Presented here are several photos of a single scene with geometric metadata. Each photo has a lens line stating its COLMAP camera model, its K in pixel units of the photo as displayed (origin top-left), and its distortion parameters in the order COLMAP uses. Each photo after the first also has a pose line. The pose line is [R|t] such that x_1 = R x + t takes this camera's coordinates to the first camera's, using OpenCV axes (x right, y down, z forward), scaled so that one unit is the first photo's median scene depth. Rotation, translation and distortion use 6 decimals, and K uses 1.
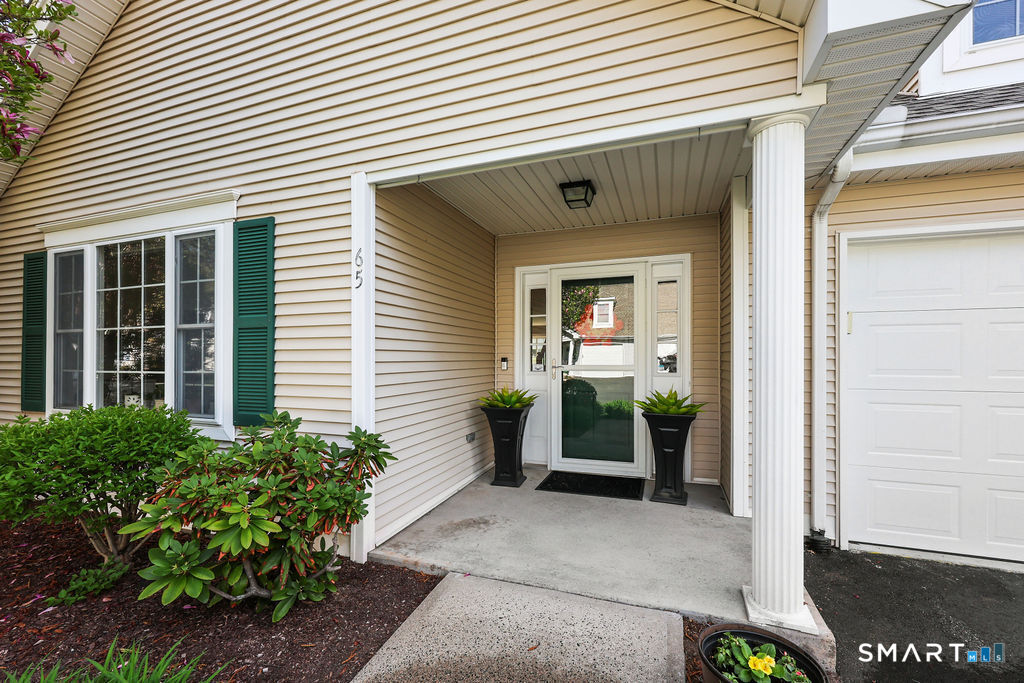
lens RADIAL K [[416.0, 0, 512.8], [0, 416.0, 342.9], [0, 0, 1]] dist [-0.001533, 0.000018]
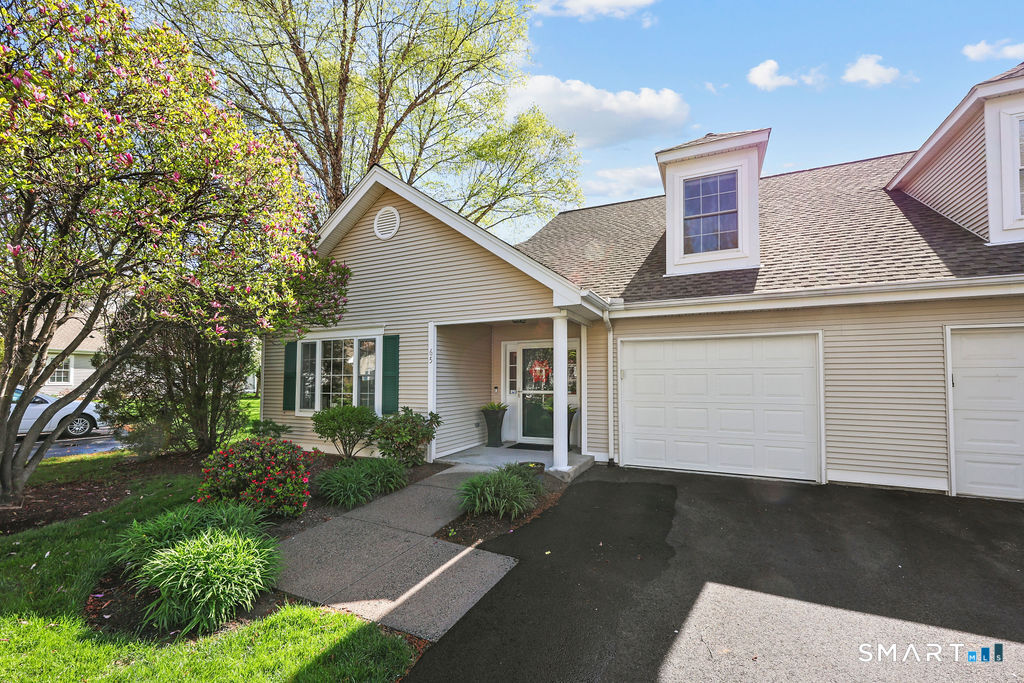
lens RADIAL K [[413.6, 0, 510.2], [0, 413.6, 357.4], [0, 0, 1]] dist [-0.000643, -0.000002]
pose [[0.994814, -0.003546, -0.101645, 0.383891], [0.000834, 0.999643, -0.026713, -0.081447], [0.101703, 0.026489, 0.994462, -1.482937]]
